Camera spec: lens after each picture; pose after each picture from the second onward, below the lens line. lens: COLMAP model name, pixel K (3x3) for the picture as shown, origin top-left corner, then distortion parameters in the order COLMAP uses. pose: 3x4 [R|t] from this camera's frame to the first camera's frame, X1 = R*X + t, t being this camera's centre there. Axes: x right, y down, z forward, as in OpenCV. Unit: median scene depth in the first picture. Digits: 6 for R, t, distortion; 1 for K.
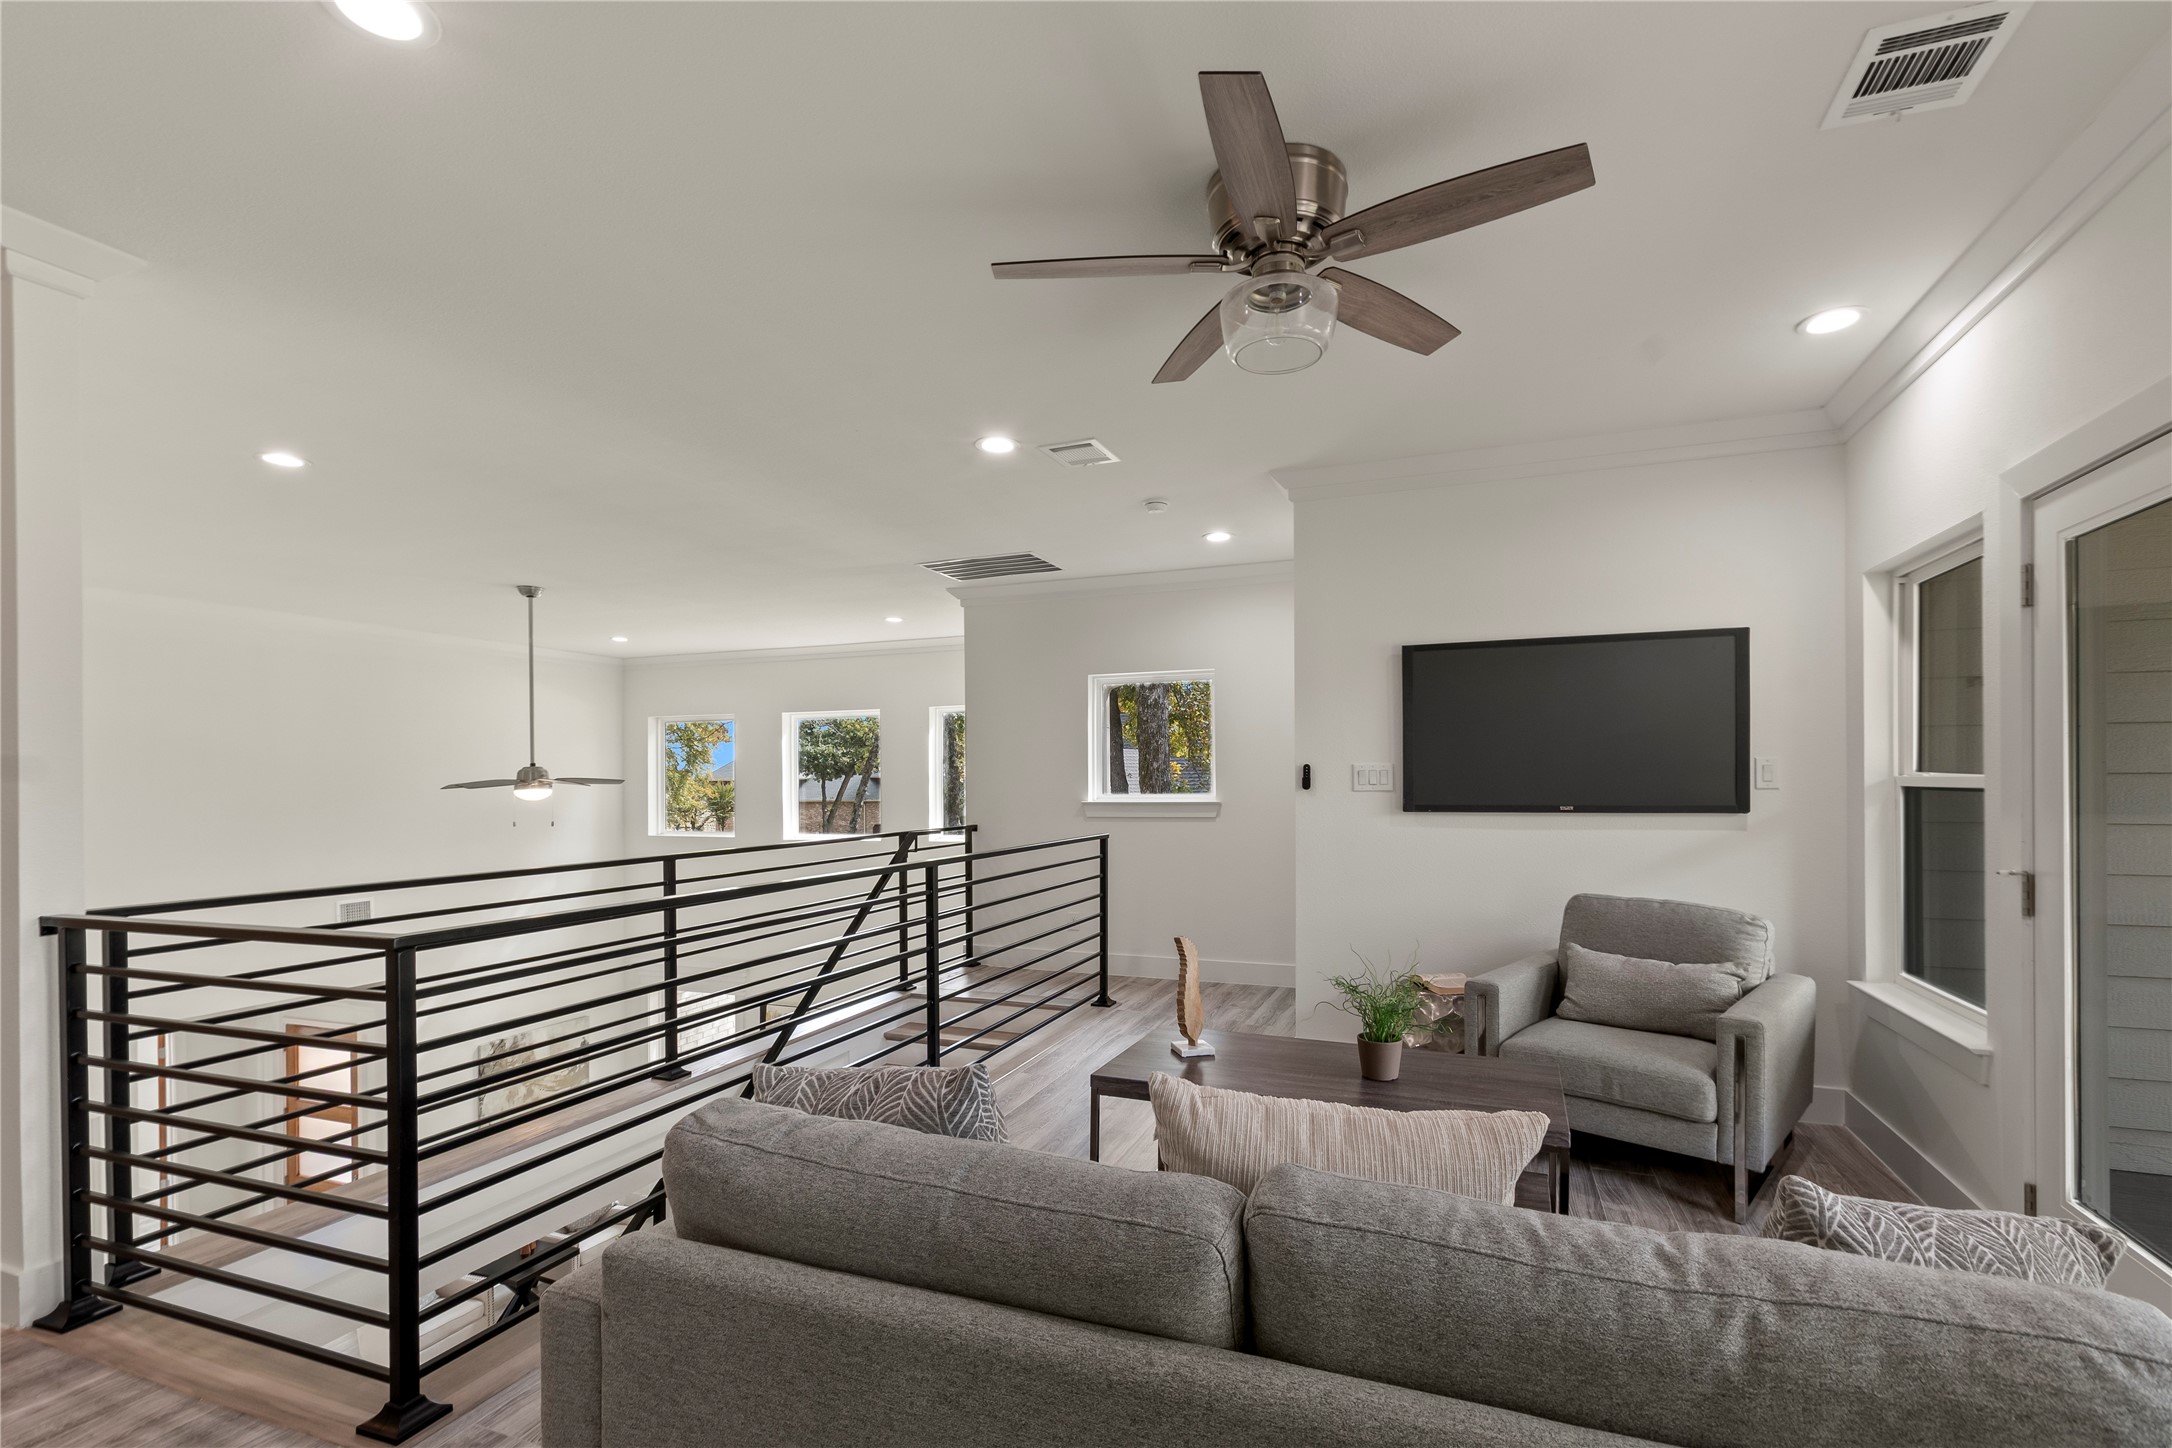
lens RADIAL K [[952.0, 0, 1089.3], [0, 952.0, 756.5], [0, 0, 1]] dist [0.001601, -0.000085]
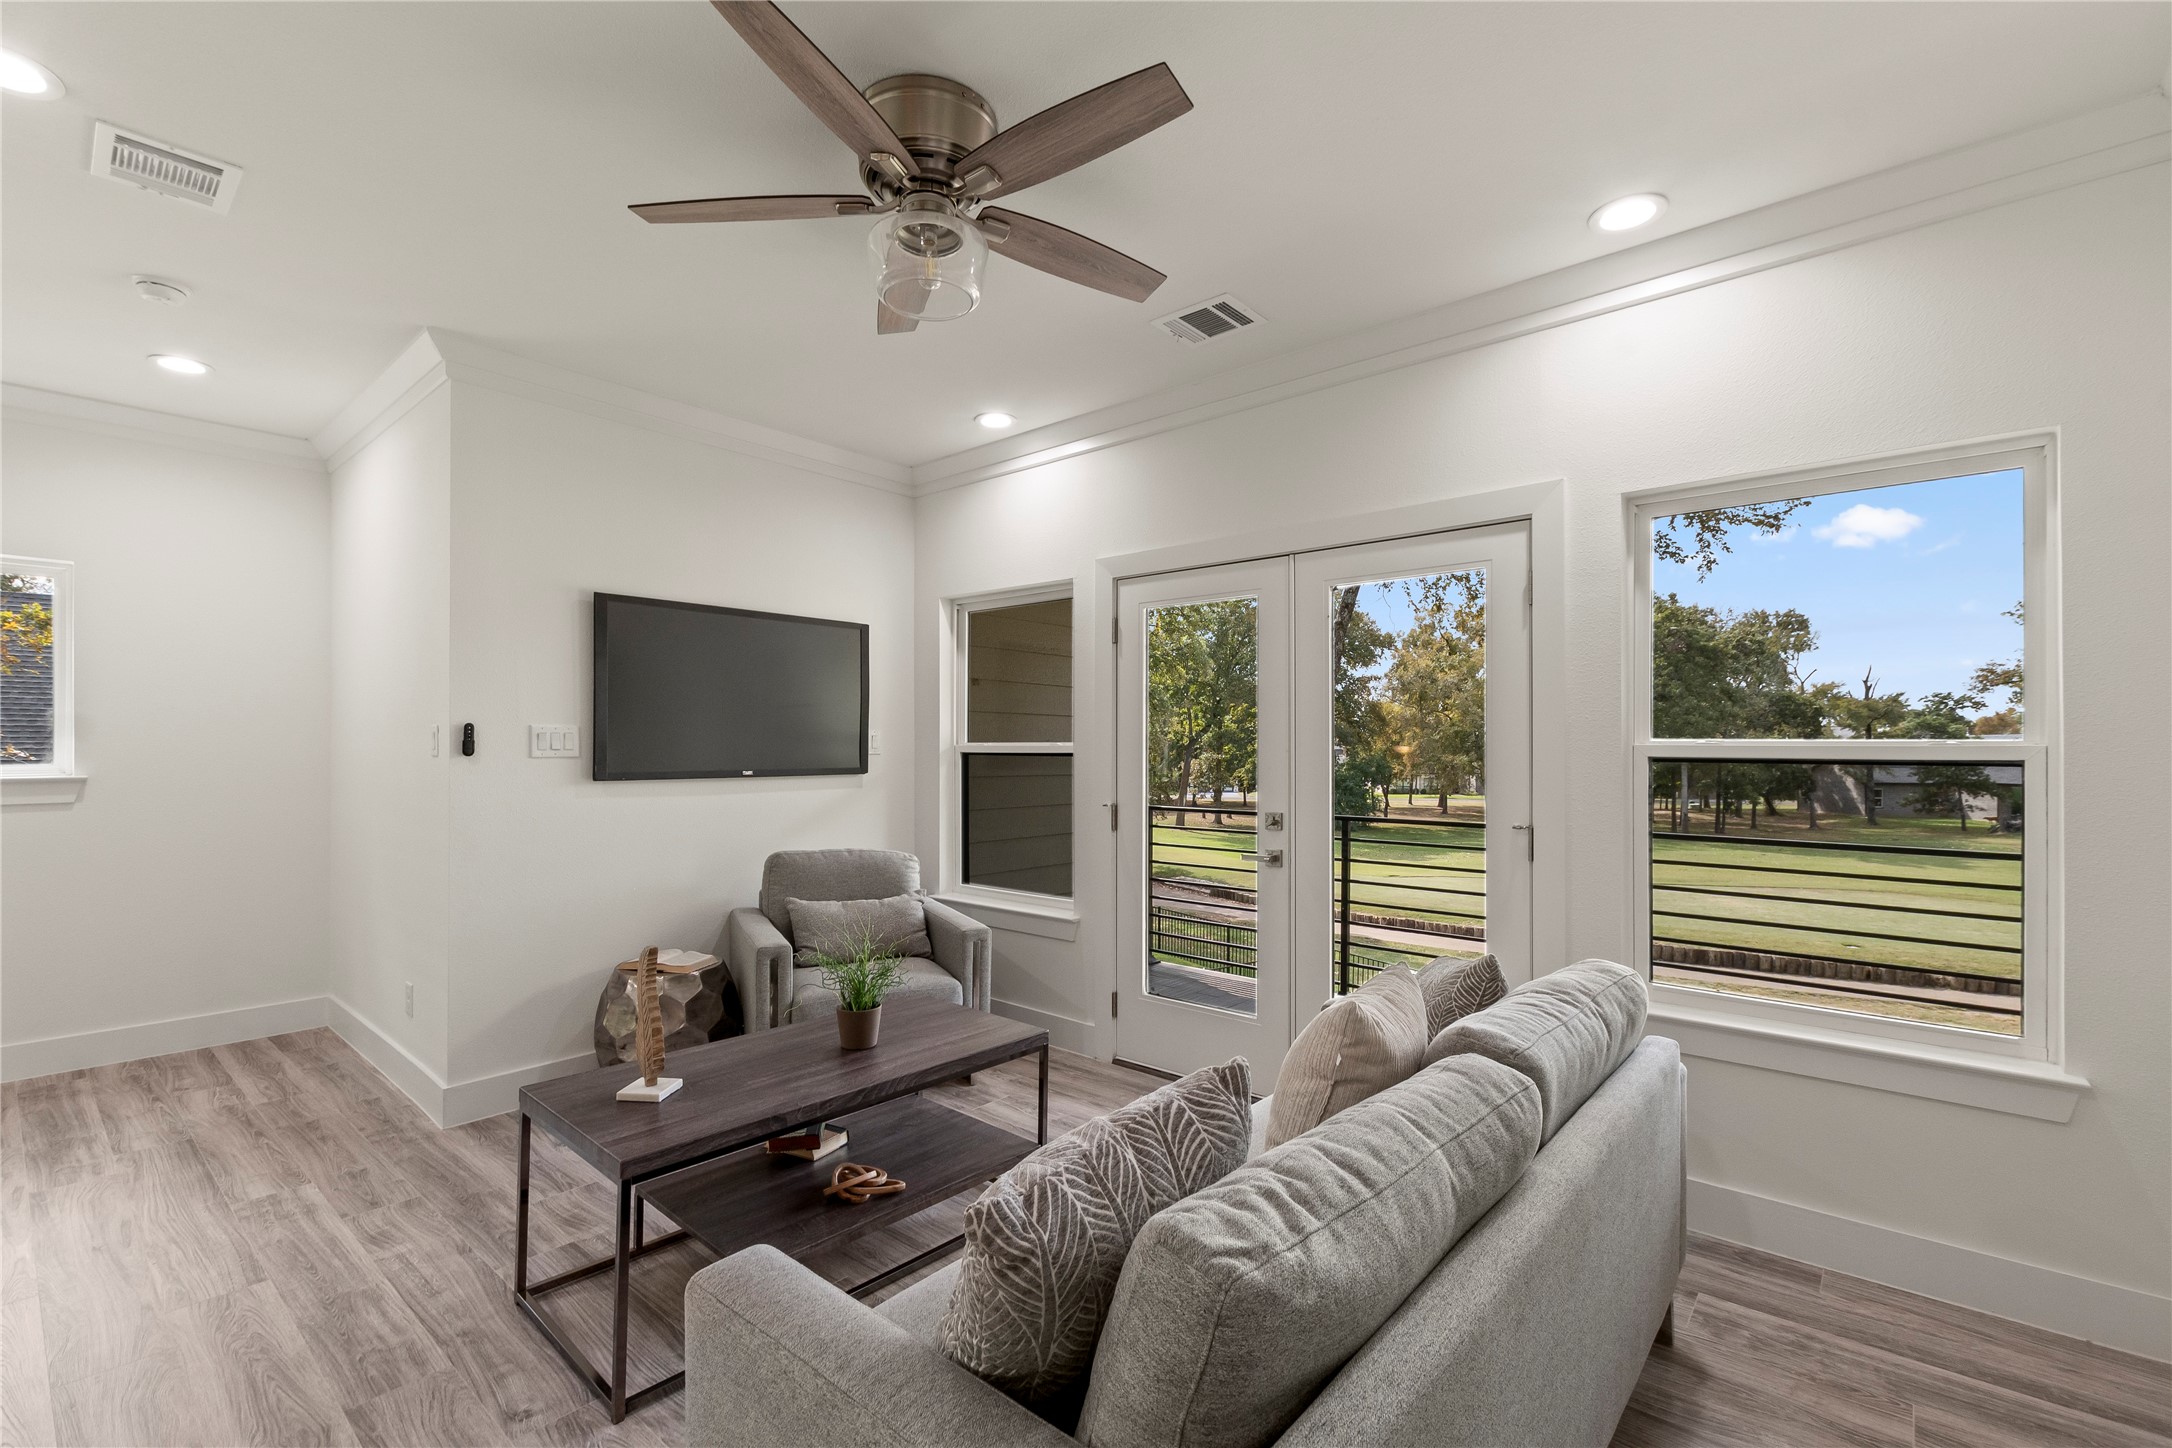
lens RADIAL K [[956.5, 0, 1066.5], [0, 956.5, 719.7], [0, 0, 1]] dist [0.001974, 0.000263]
pose [[0.354761, 0.033688, 0.934350, -0.390252], [-0.029252, 0.999261, -0.024921, 0.012321], [-0.934499, -0.018490, 0.355484, 0.318075]]
